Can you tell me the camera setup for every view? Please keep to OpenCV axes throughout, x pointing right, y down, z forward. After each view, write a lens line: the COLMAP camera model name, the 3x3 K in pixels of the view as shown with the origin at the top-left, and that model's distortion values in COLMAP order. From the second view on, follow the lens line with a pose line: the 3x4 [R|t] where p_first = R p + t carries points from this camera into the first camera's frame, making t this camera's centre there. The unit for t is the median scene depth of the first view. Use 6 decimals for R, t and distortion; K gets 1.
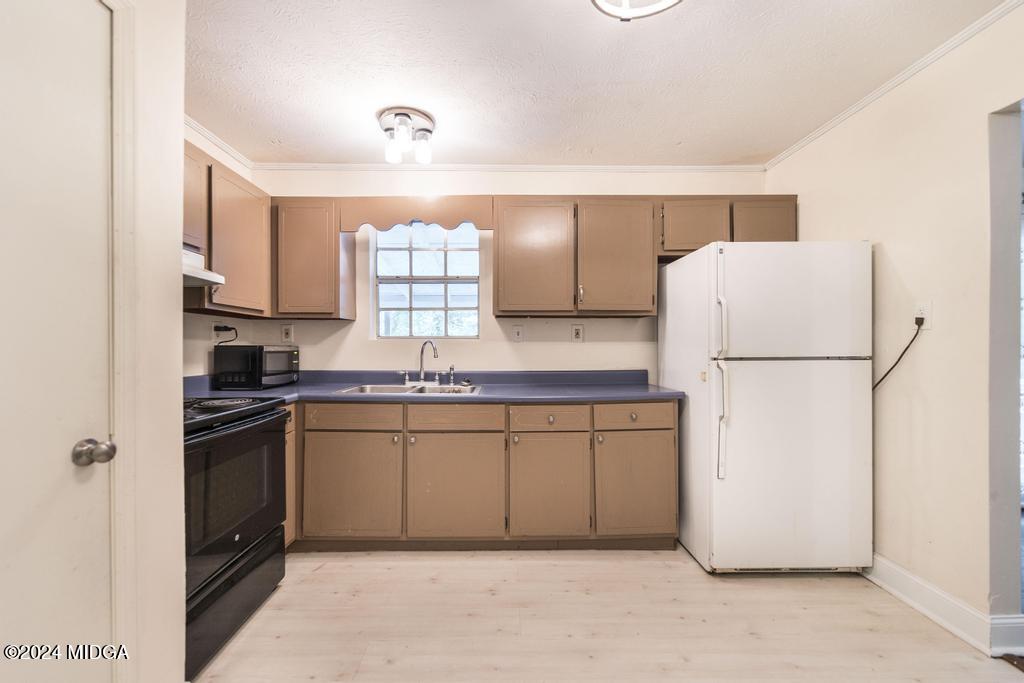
lens RADIAL K [[419.1, 0, 511.8], [0, 419.1, 347.2], [0, 0, 1]] dist [-0.000887, -0.000229]
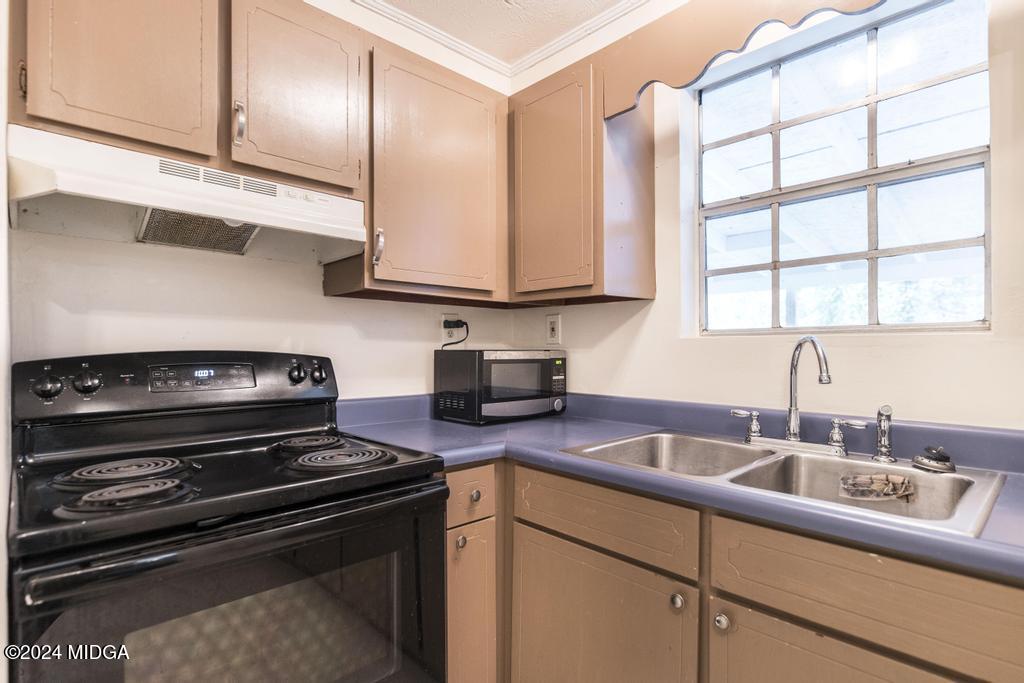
lens RADIAL K [[515.8, 0, 510.1], [0, 515.8, 349.5], [0, 0, 1]] dist [-0.002457, -0.000493]
pose [[0.664498, 0.001884, -0.747288, -0.027483], [-0.001097, 0.999998, 0.001545, -0.005101], [0.747290, -0.000207, 0.664498, 0.479232]]
